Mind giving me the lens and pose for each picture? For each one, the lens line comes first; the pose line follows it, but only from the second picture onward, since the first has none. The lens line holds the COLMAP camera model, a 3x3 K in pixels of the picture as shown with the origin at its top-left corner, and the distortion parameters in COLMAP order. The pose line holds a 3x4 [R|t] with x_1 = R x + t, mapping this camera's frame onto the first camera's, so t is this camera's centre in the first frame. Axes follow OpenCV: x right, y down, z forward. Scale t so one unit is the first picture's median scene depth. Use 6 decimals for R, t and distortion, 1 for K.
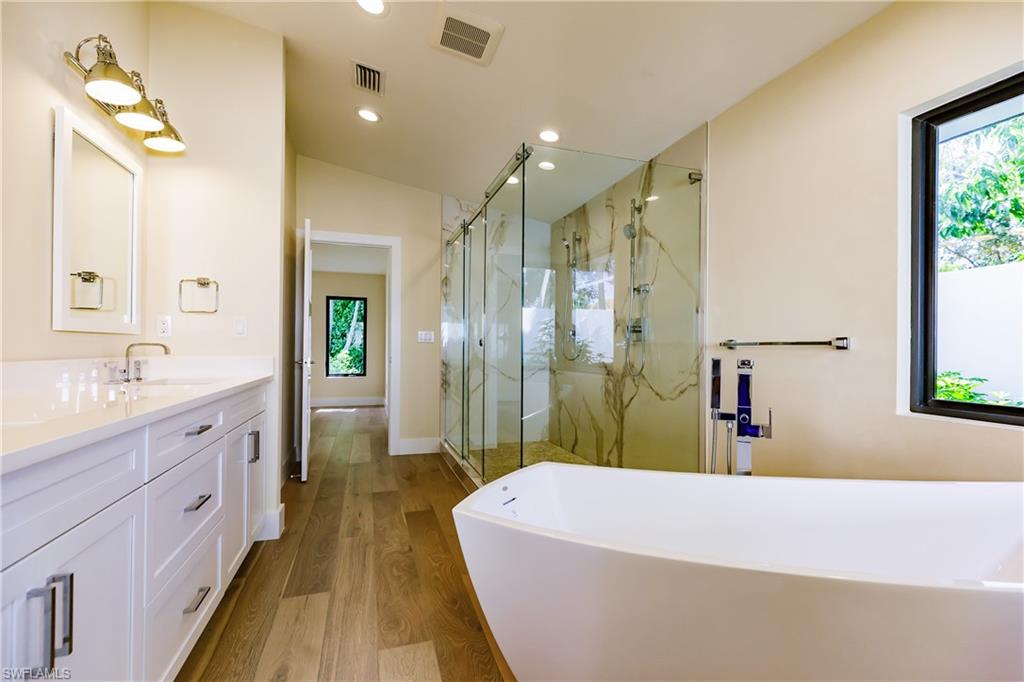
lens RADIAL K [[463.6, 0, 512.0], [0, 463.6, 341.0], [0, 0, 1]] dist [-0.000102, -0.000071]
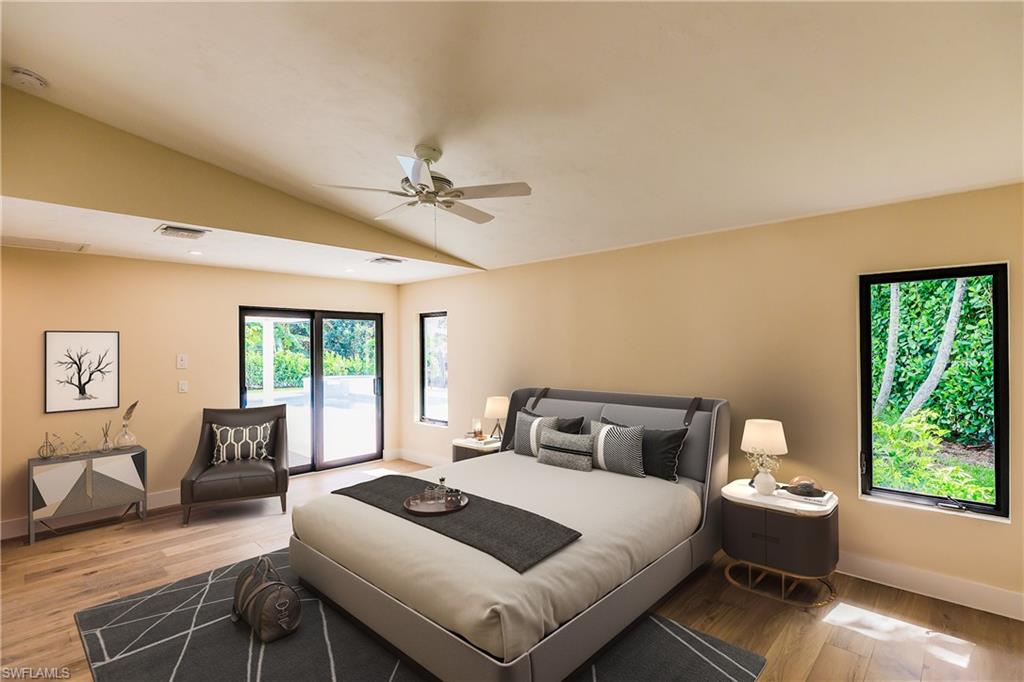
lens RADIAL K [[484.6, 0, 512.0], [0, 484.6, 341.0], [0, 0, 1]] dist [0.000186, 0.000017]
pose [[0.480112, -0.012778, -0.877114, -0.115185], [0.020919, 0.999776, -0.003115, -0.030620], [0.876958, -0.016853, 0.480272, 0.347769]]
